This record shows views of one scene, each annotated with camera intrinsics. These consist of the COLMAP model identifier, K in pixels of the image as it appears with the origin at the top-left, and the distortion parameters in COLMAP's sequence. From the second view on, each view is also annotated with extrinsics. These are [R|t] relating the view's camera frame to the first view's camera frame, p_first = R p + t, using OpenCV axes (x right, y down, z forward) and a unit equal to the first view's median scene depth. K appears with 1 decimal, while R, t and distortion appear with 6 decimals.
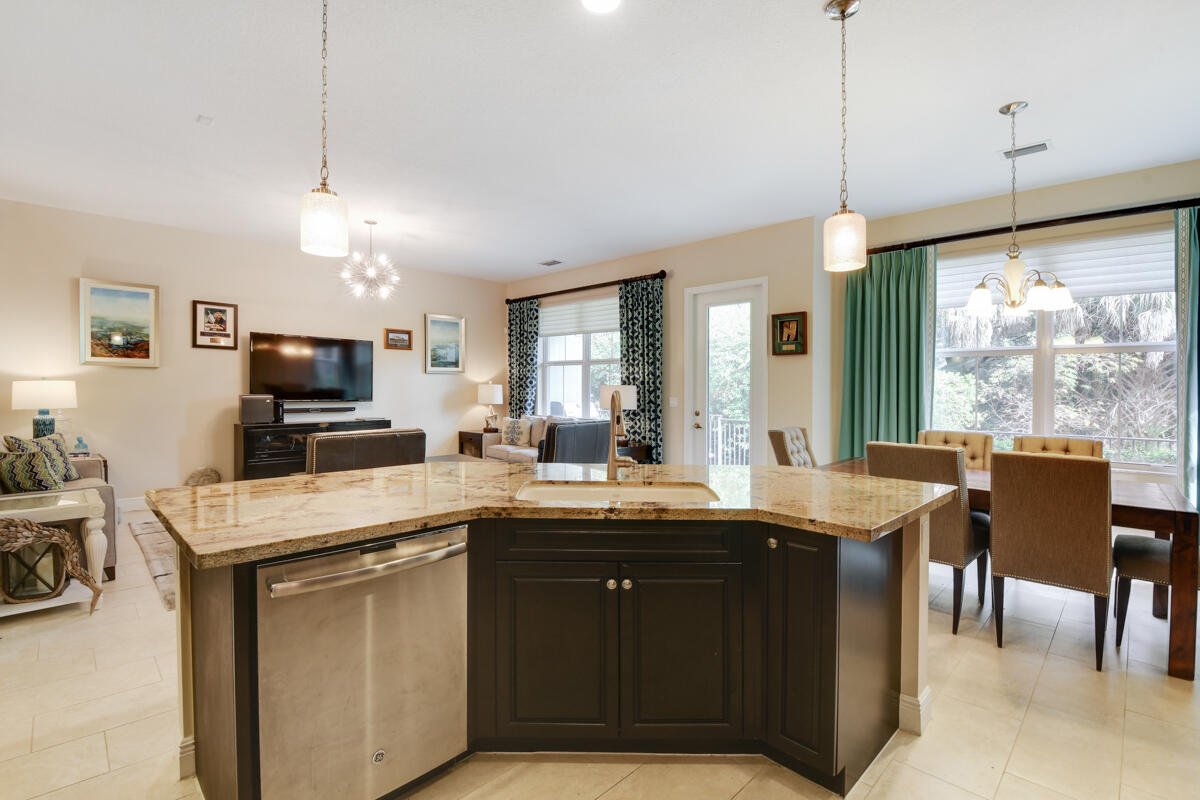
lens RADIAL K [[546.8, 0, 601.1], [0, 546.8, 394.3], [0, 0, 1]] dist [-0.022590, -0.001621]
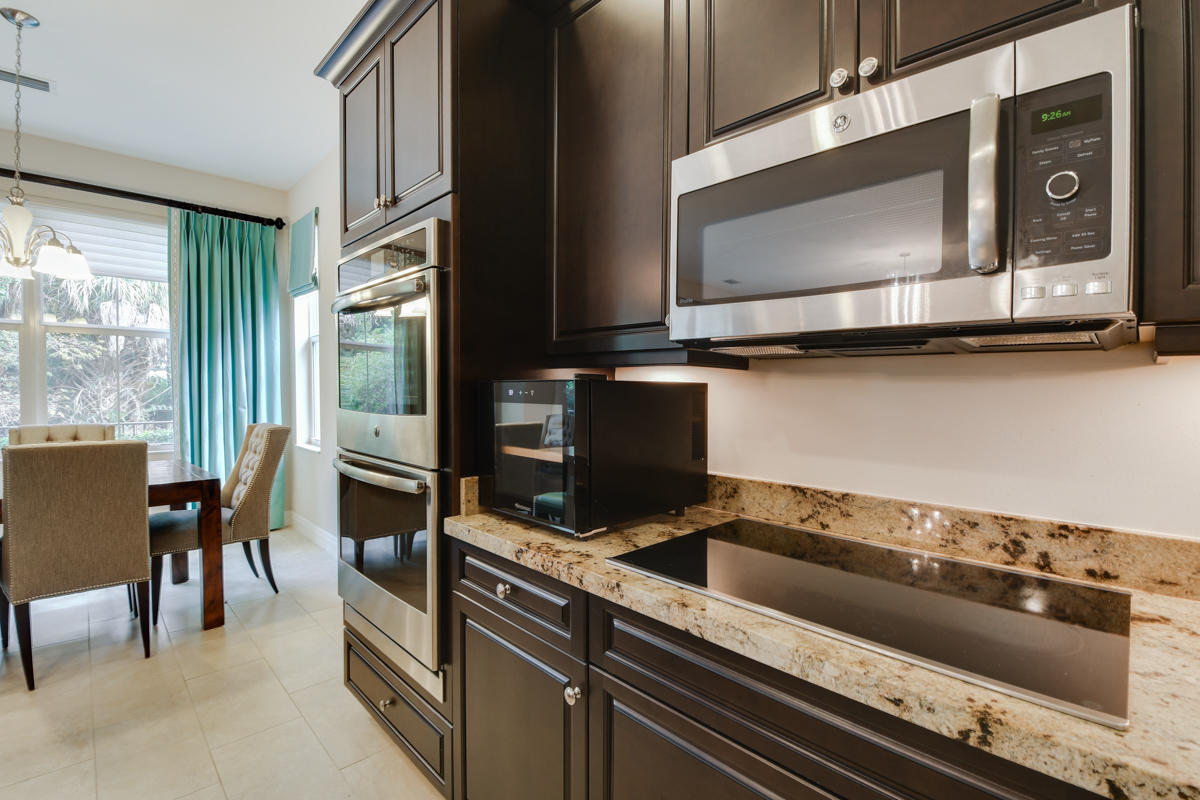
lens RADIAL K [[546.8, 0, 600.4], [0, 546.8, 394.7], [0, 0, 1]] dist [-0.022590, -0.001621]
pose [[0.020759, -0.025935, 0.999448, -0.009334], [0.003961, 0.999658, 0.025858, 0.013092], [-0.999777, 0.003422, 0.020855, 0.116455]]
